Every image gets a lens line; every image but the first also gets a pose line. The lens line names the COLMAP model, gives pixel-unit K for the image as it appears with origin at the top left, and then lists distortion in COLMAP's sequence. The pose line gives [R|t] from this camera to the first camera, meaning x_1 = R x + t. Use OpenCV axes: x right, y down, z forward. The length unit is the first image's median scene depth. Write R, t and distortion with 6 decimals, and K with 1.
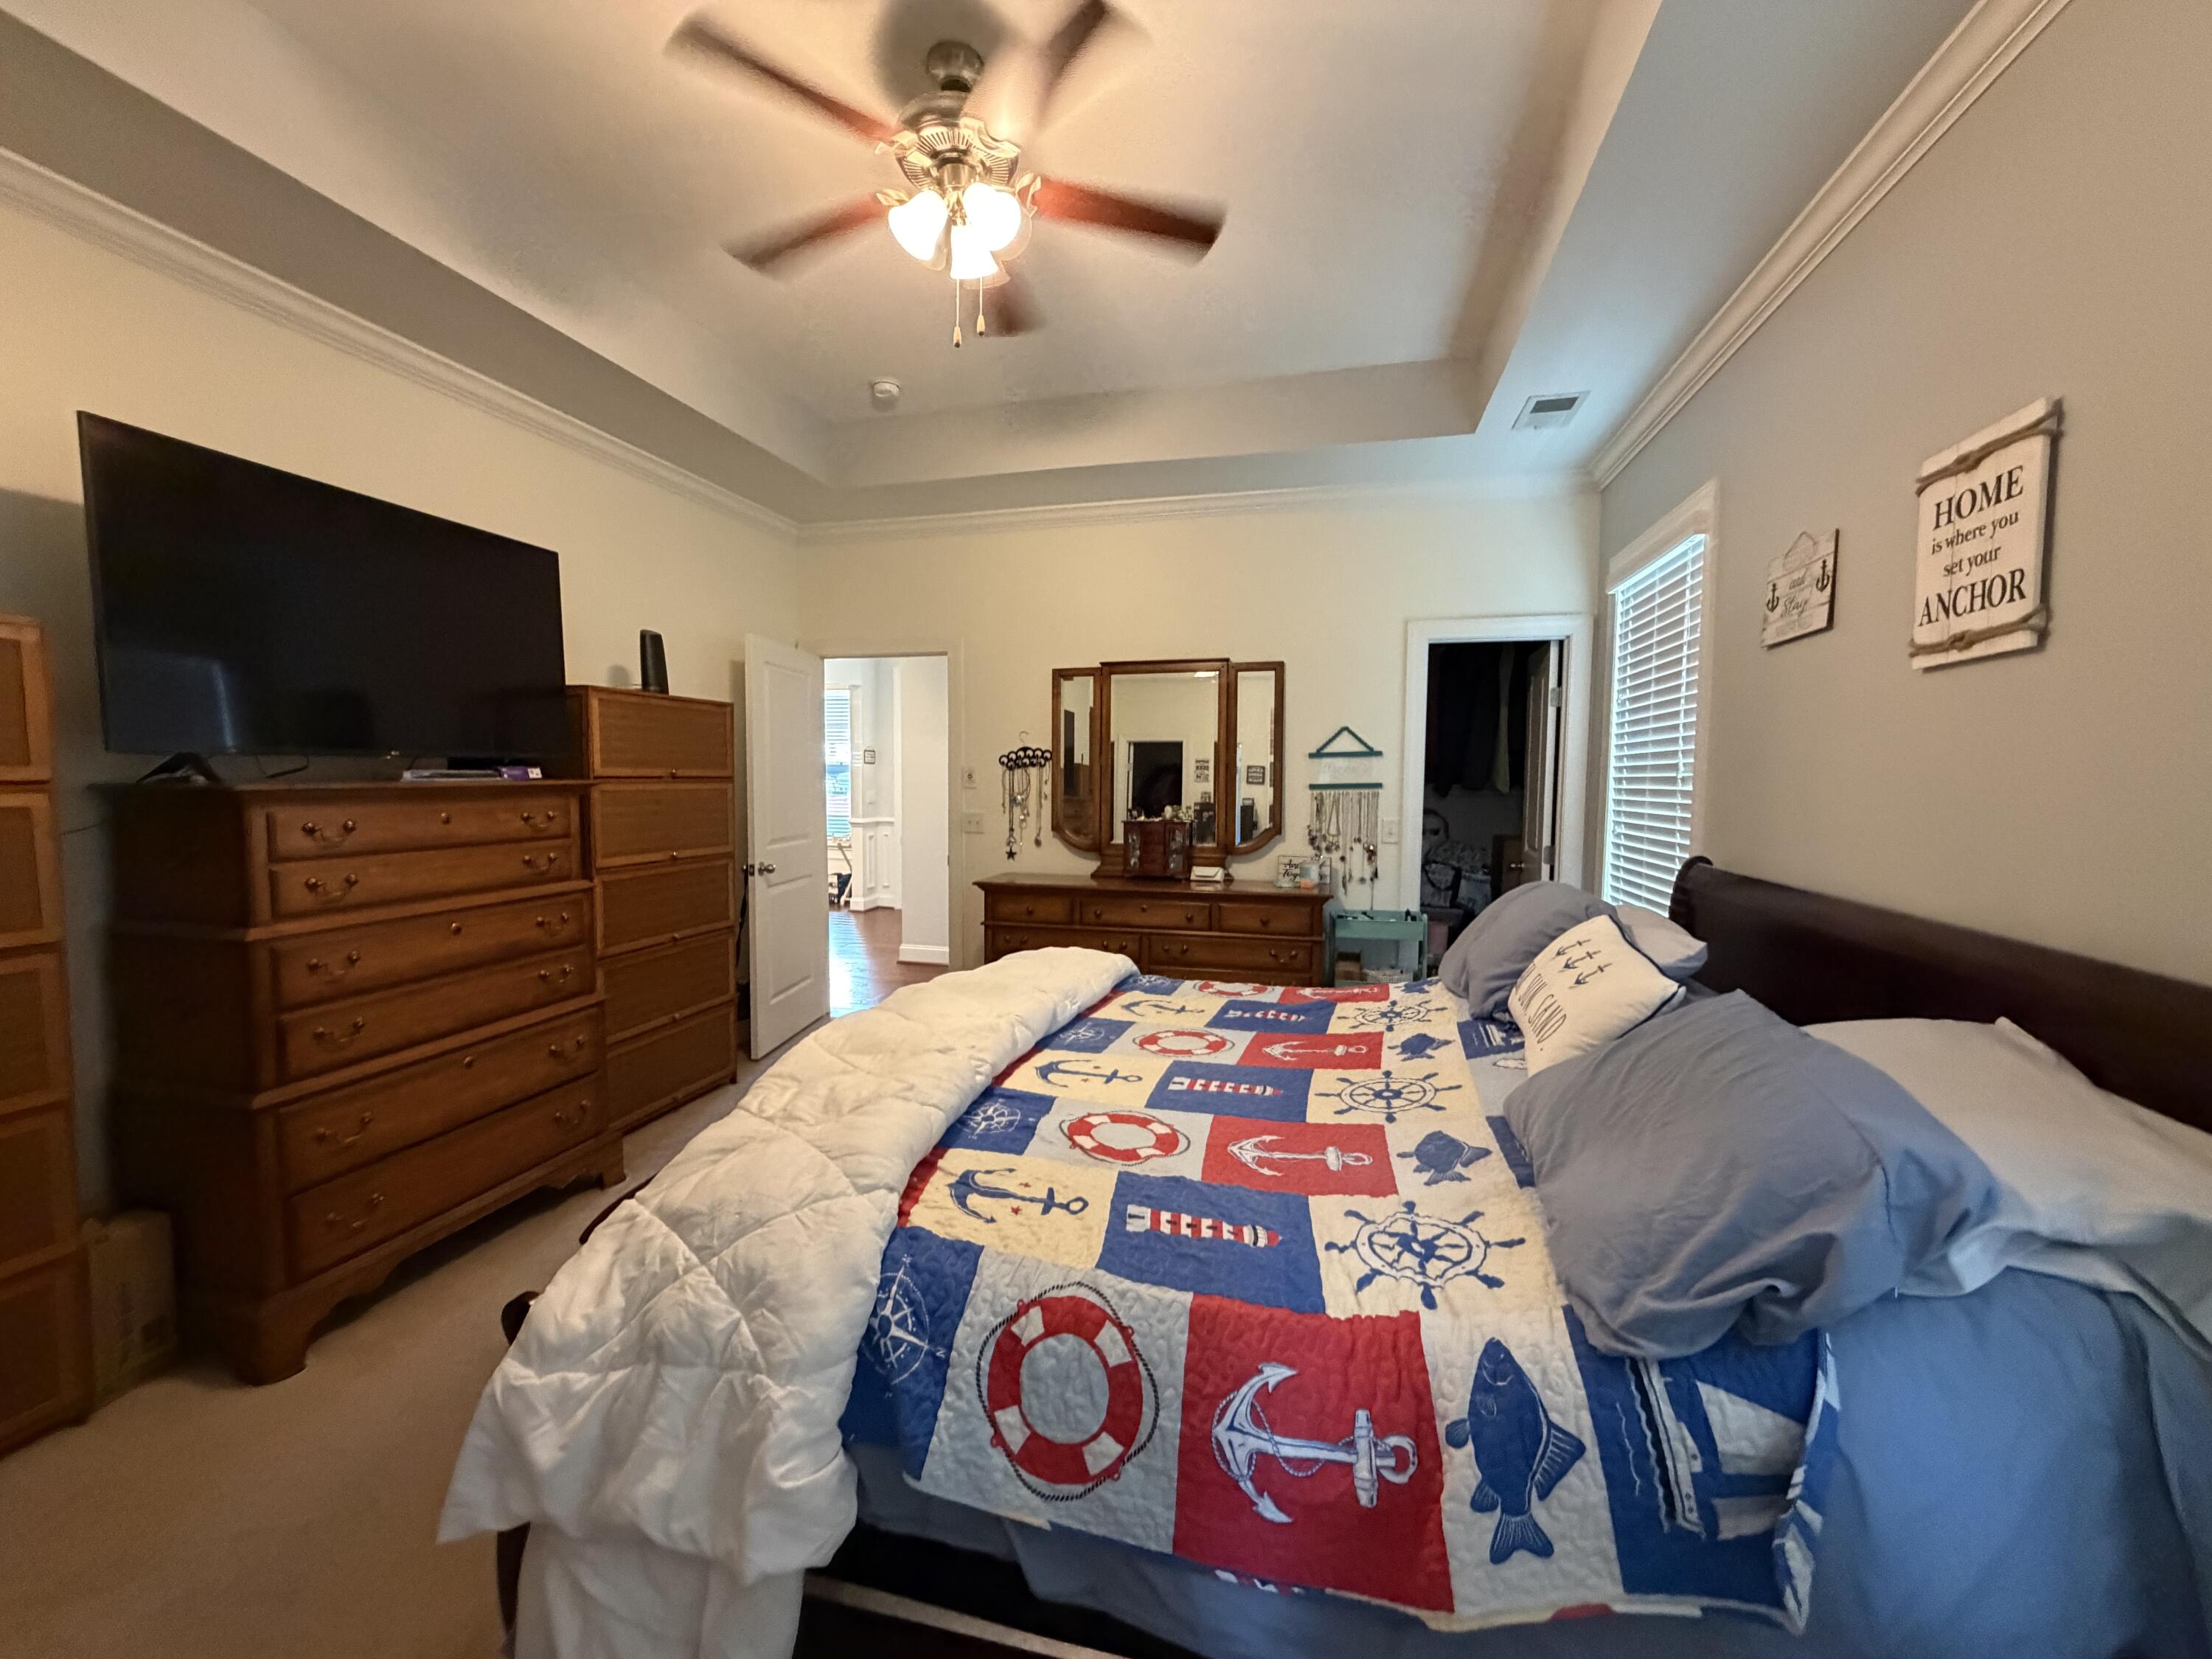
lens RADIAL K [[885.8, 0, 1102.3], [0, 885.8, 830.0], [0, 0, 1]] dist [0.002457, 0.000225]
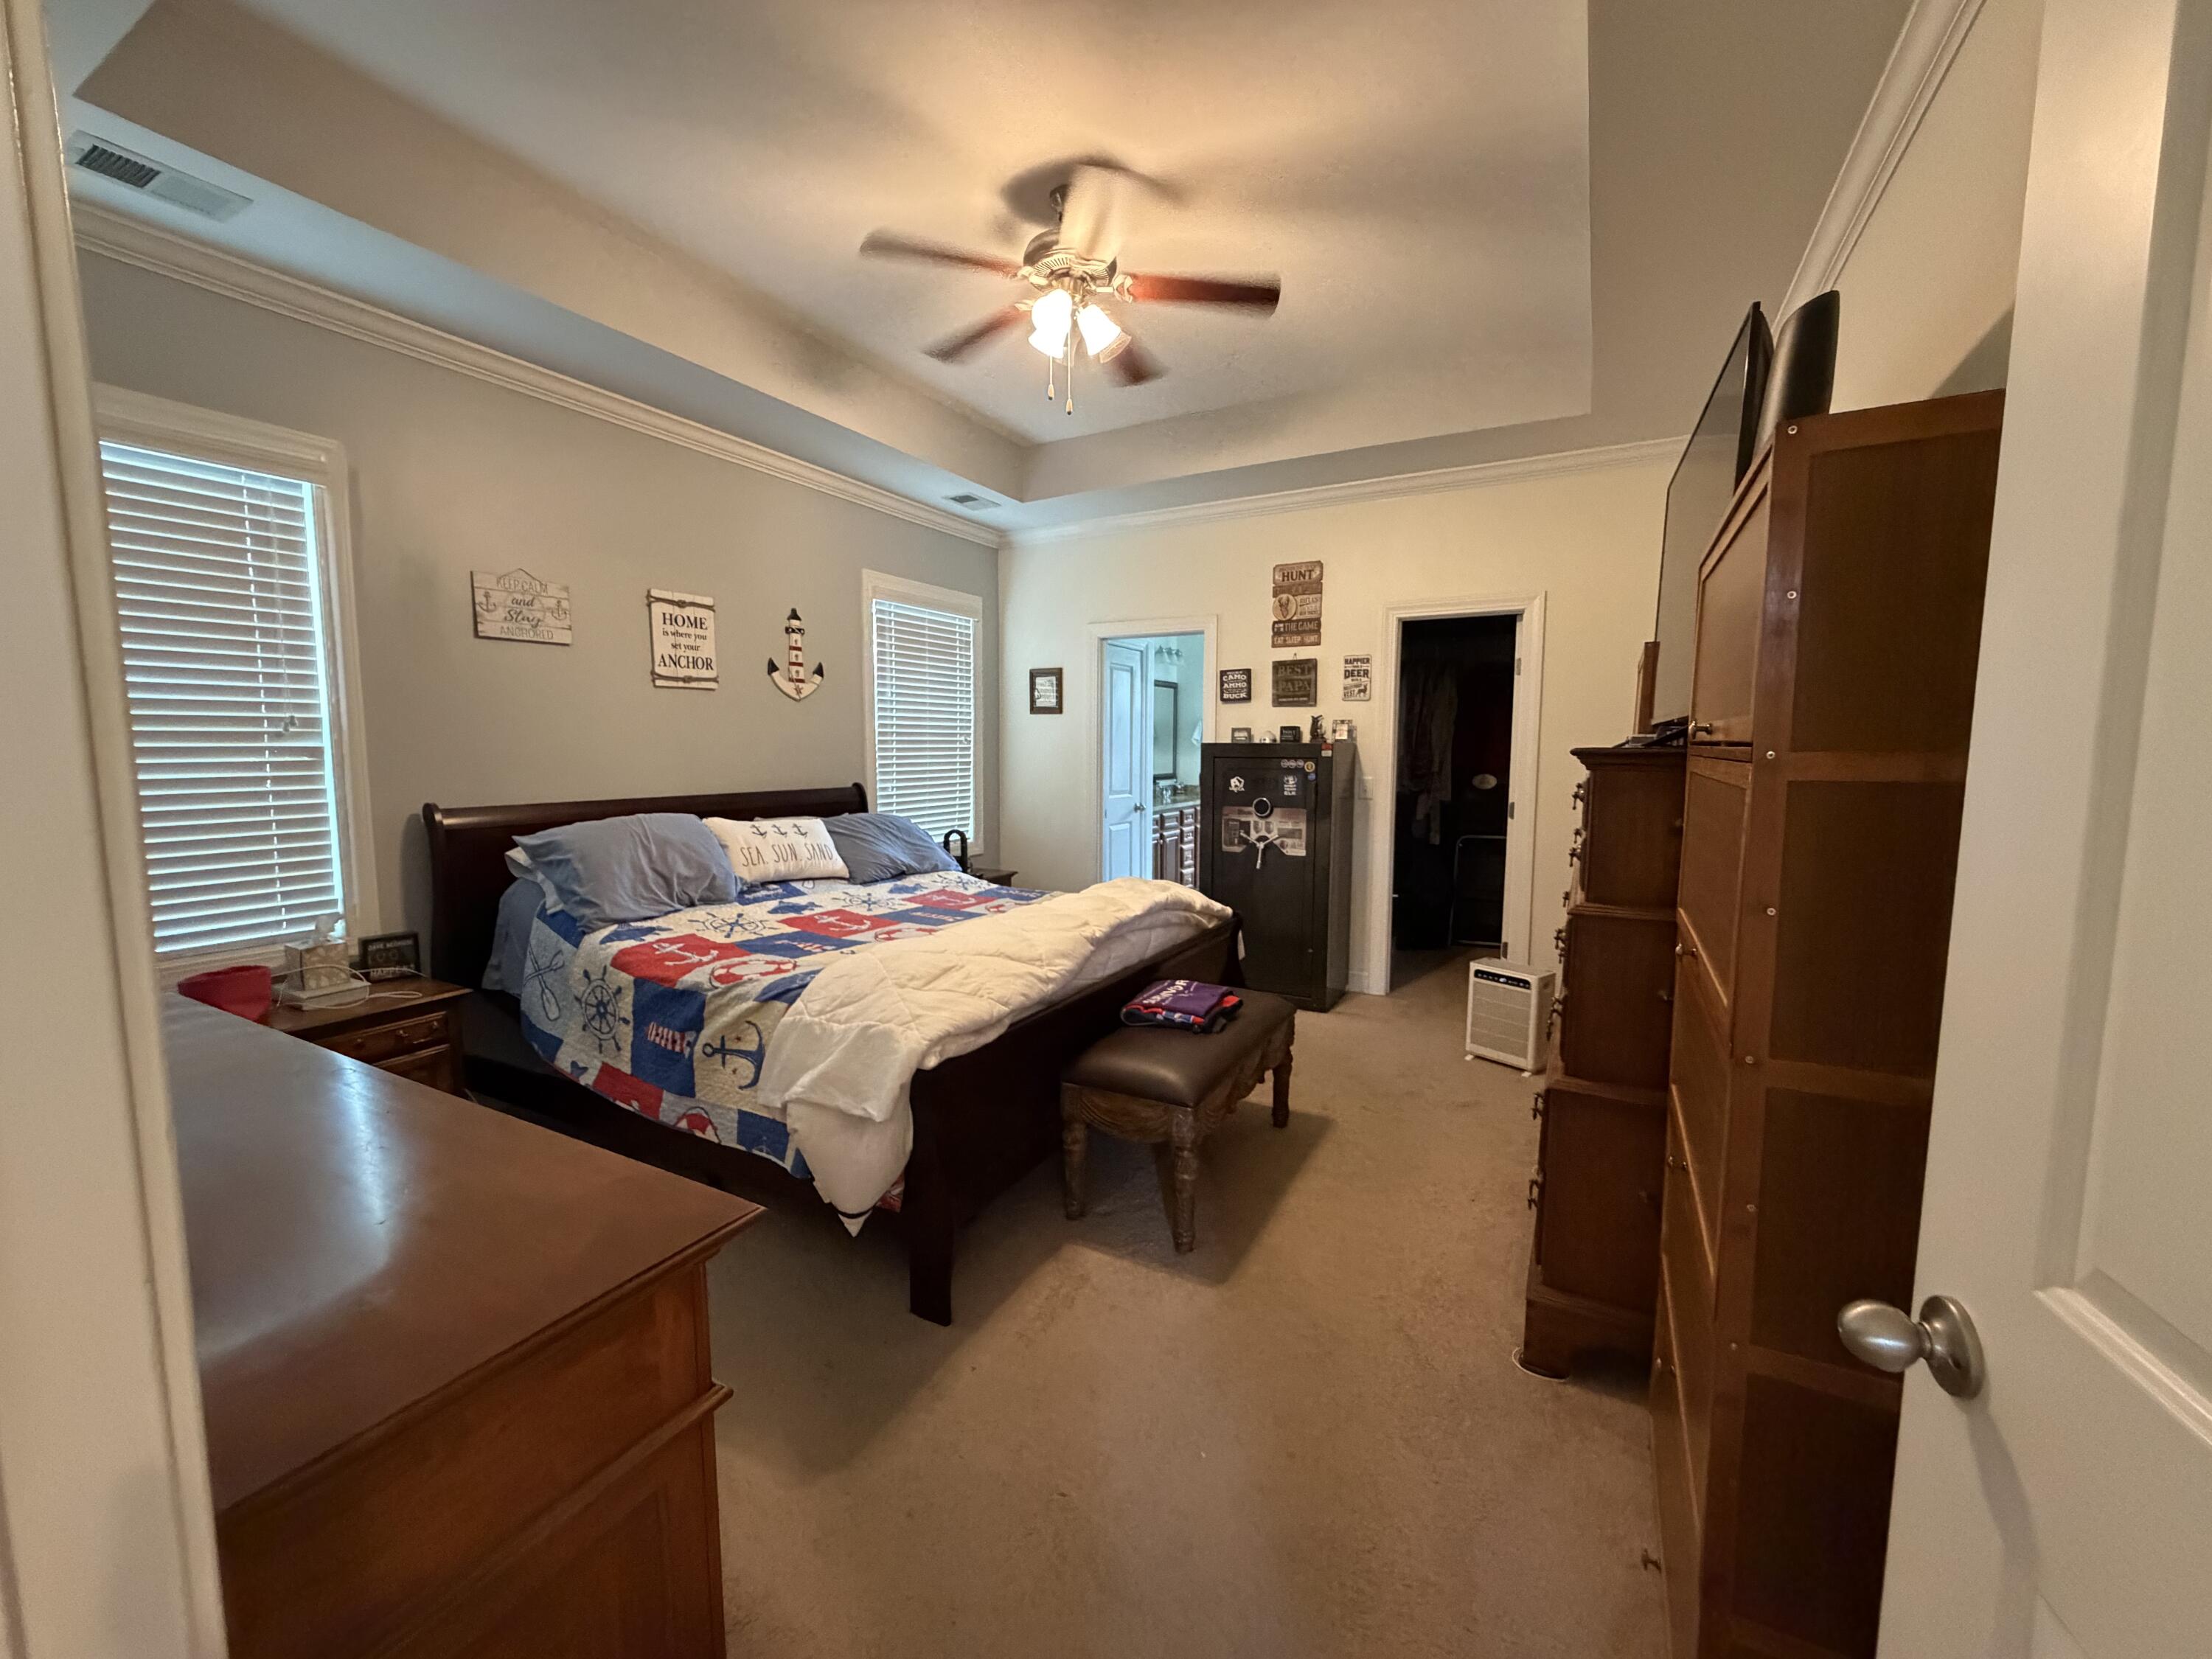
lens RADIAL K [[885.8, 0, 1107.4], [0, 885.8, 829.5], [0, 0, 1]] dist [0.002457, 0.000225]
pose [[-0.963738, -0.031775, 0.264952, -0.774167], [0.012271, 0.986558, 0.162948, -0.188517], [-0.266568, 0.160291, -0.950394, 3.040671]]
